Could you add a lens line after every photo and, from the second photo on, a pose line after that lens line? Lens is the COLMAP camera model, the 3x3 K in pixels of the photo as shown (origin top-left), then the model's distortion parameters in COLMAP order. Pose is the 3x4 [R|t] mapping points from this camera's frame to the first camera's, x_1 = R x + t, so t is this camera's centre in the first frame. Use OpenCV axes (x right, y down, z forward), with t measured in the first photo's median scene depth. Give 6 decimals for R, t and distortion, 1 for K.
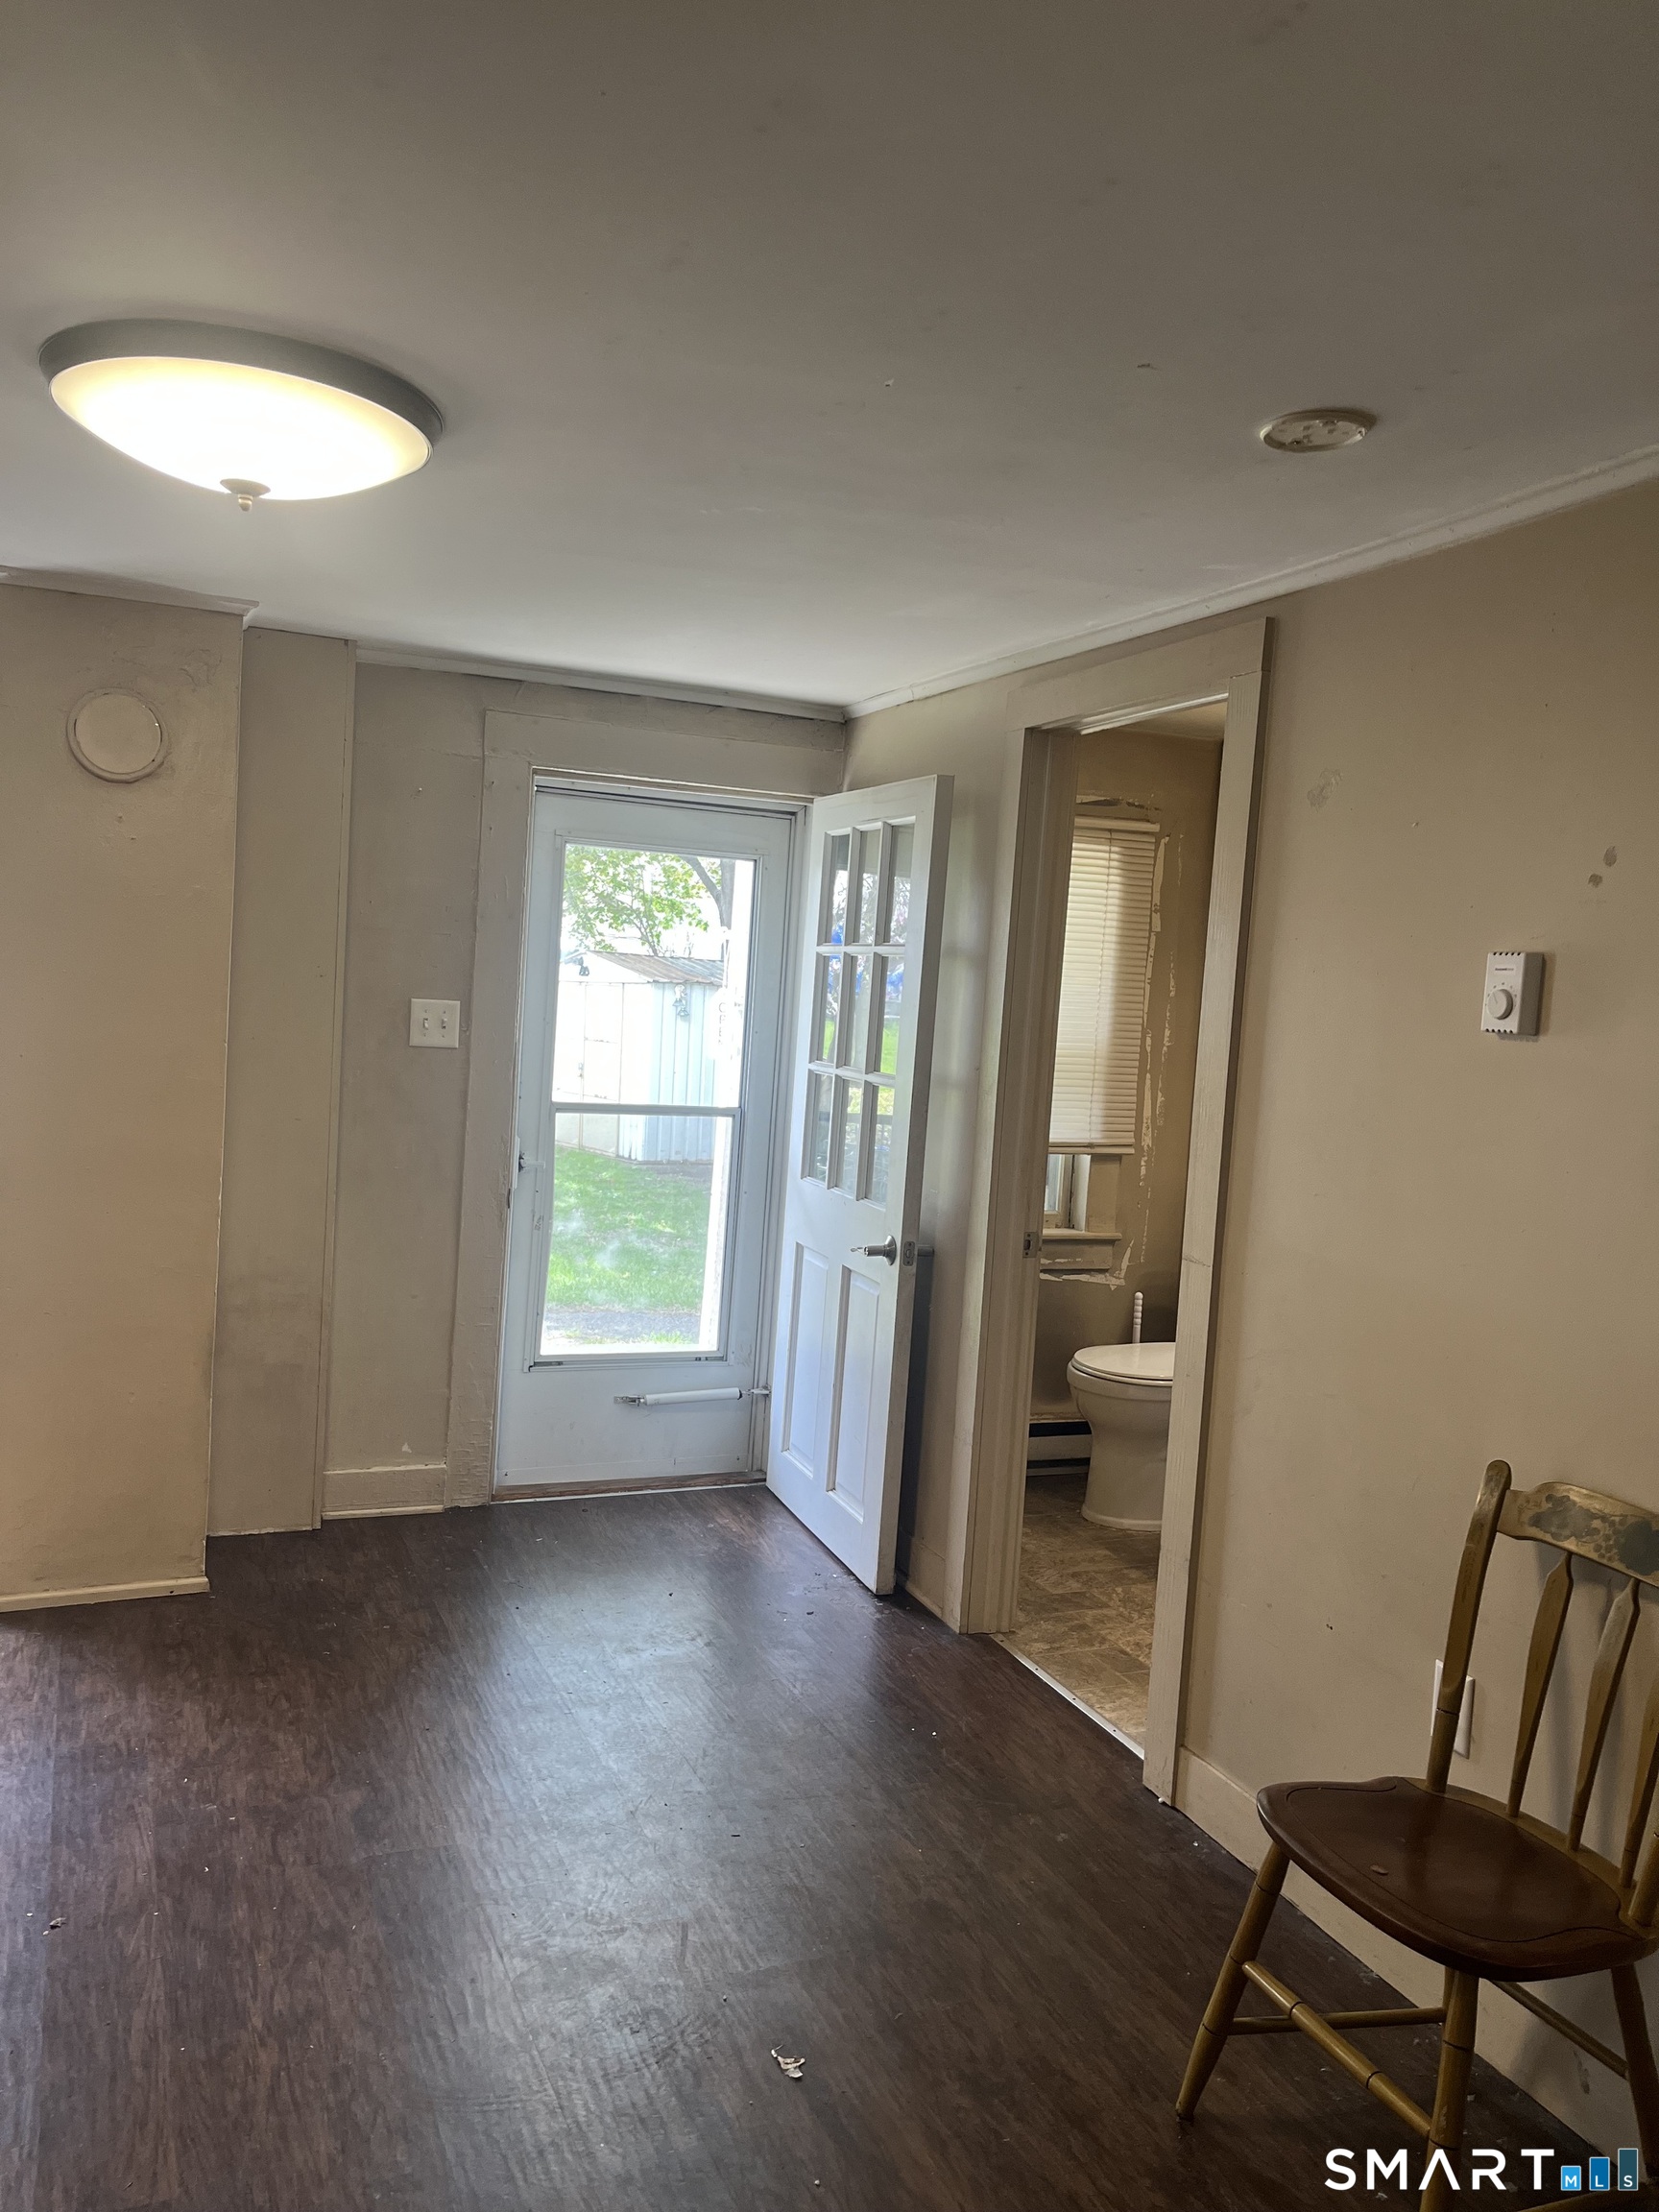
lens RADIAL K [[1666.7, 0, 821.8], [0, 1666.7, 1115.3], [0, 0, 1]] dist [0.096152, -0.134726]
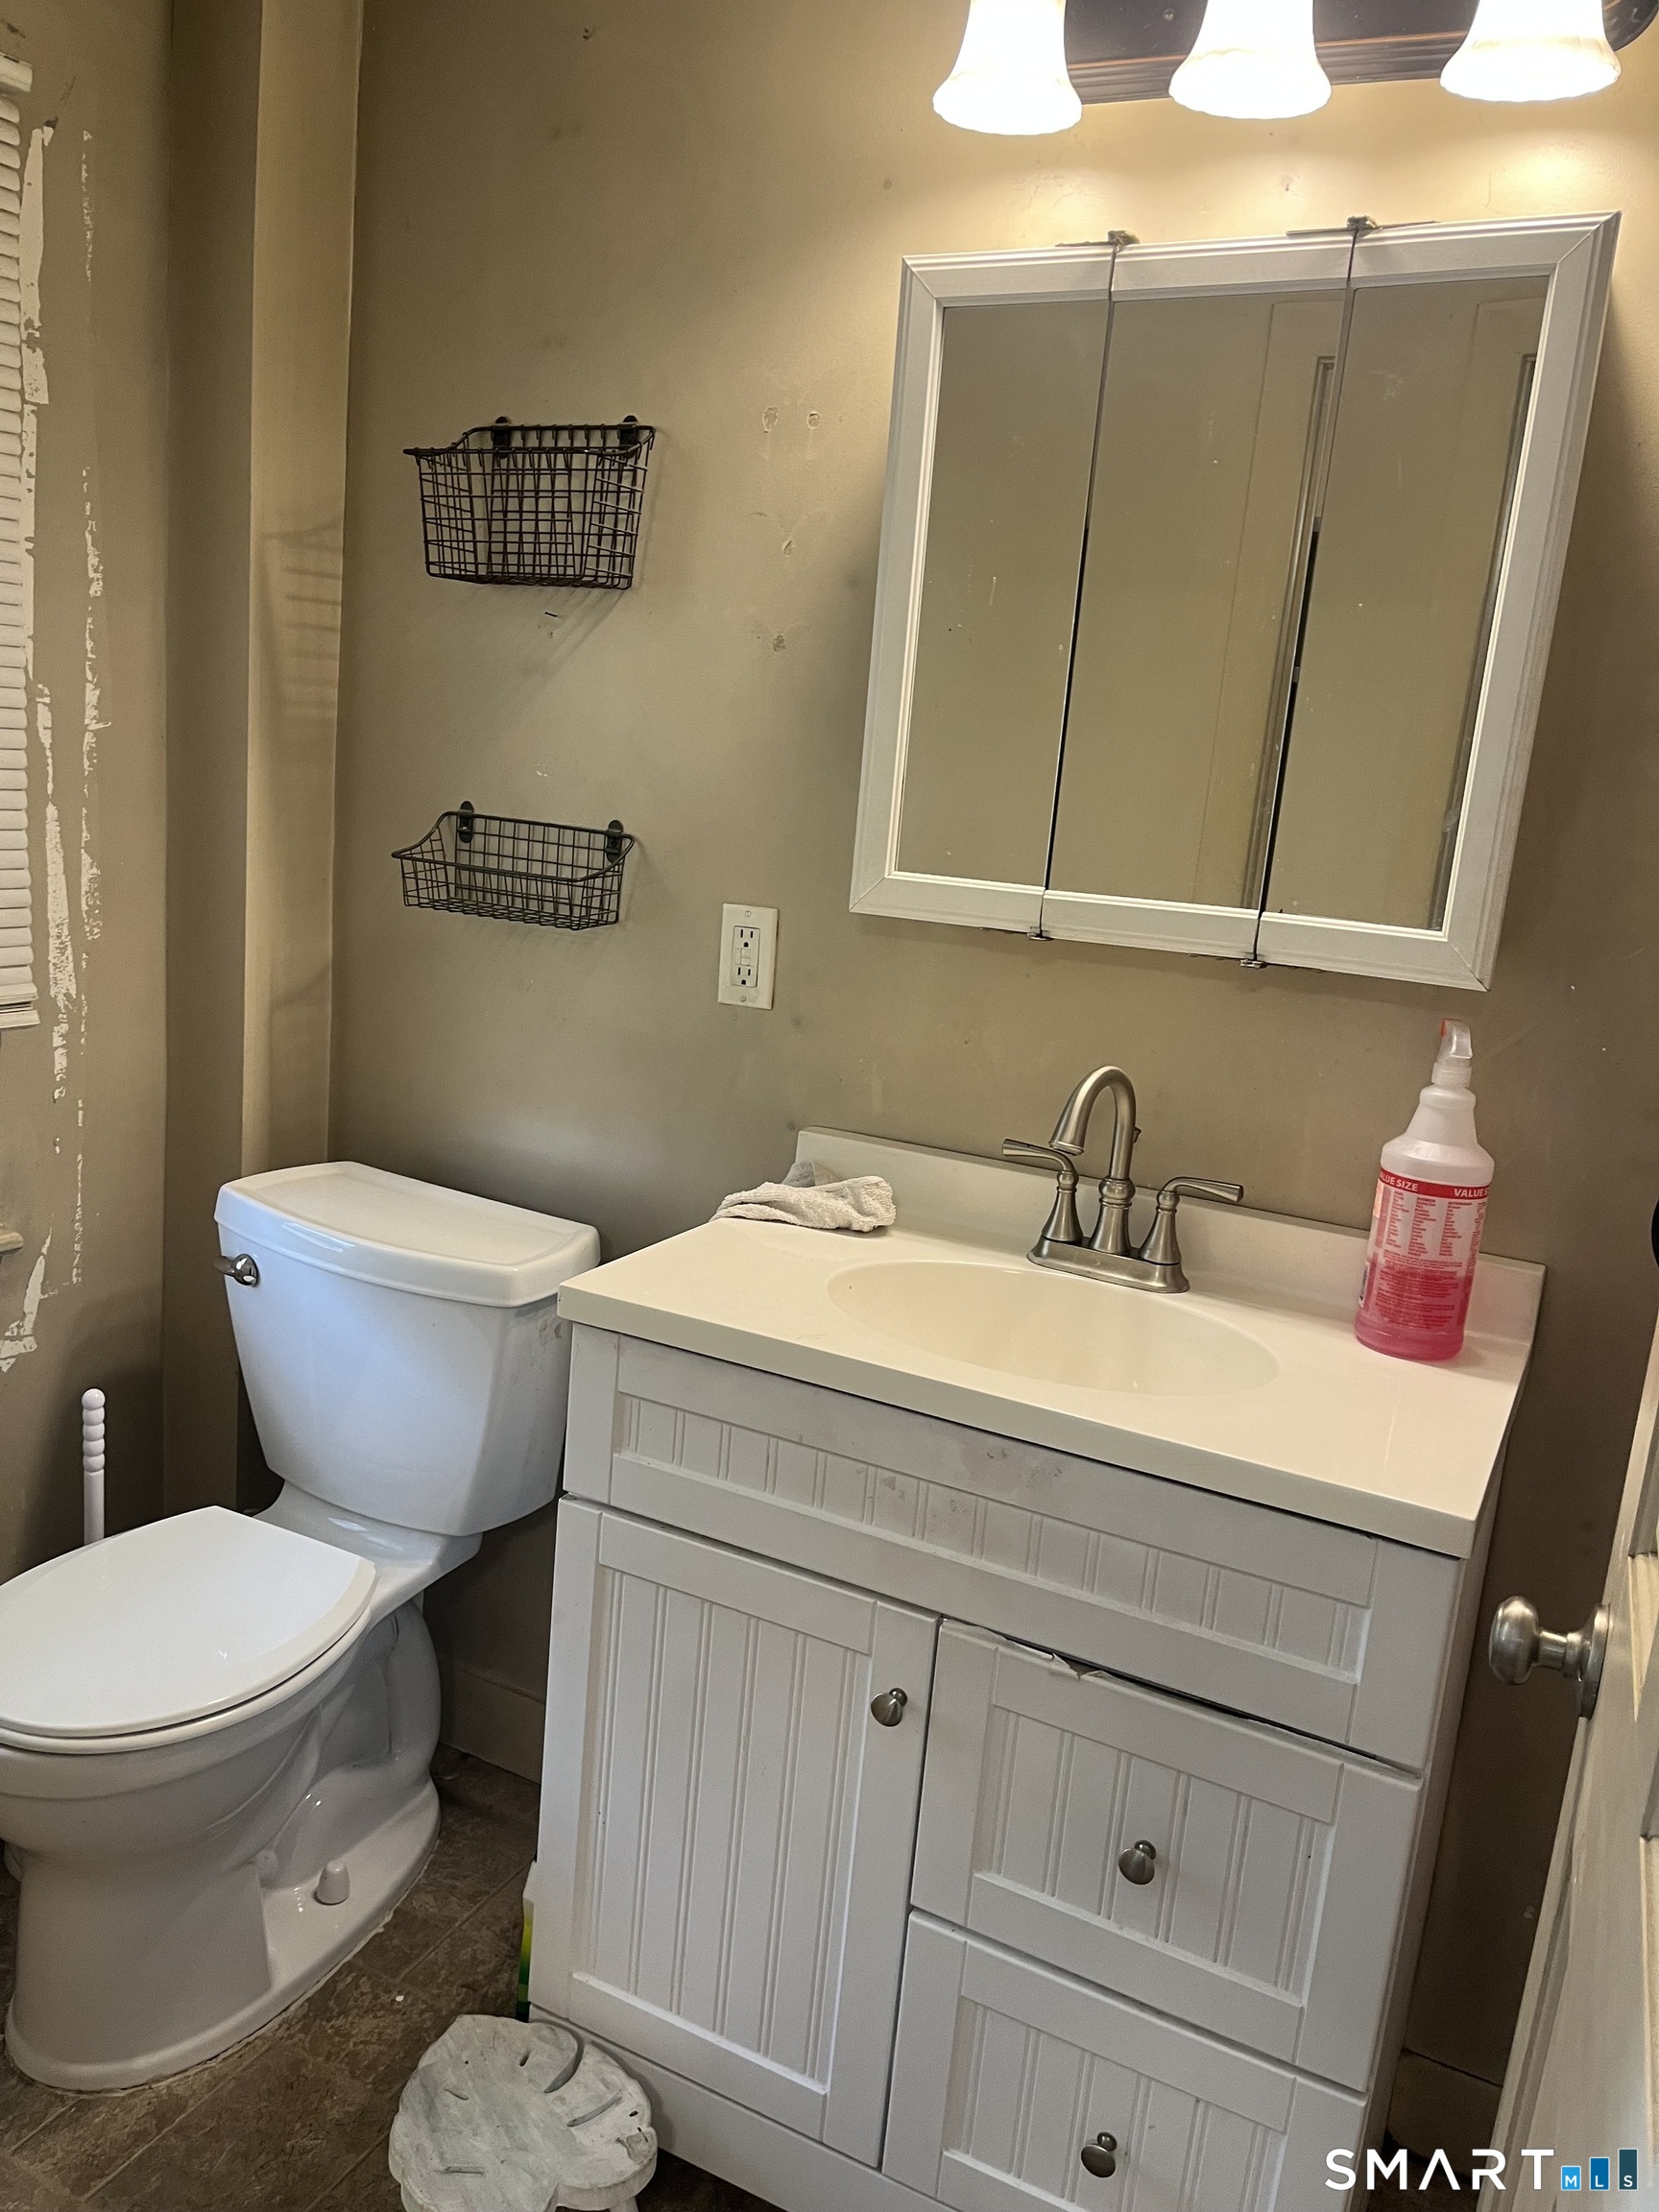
lens RADIAL K [[1666.7, 0, 821.8], [0, 1666.7, 1115.3], [0, 0, 1]] dist [0.096152, -0.134726]
pose [[0.765612, -0.127265, 0.630589, 0.079602], [0.012731, 0.983042, 0.182940, -0.024006], [-0.643177, -0.132033, 0.754249, 0.596645]]
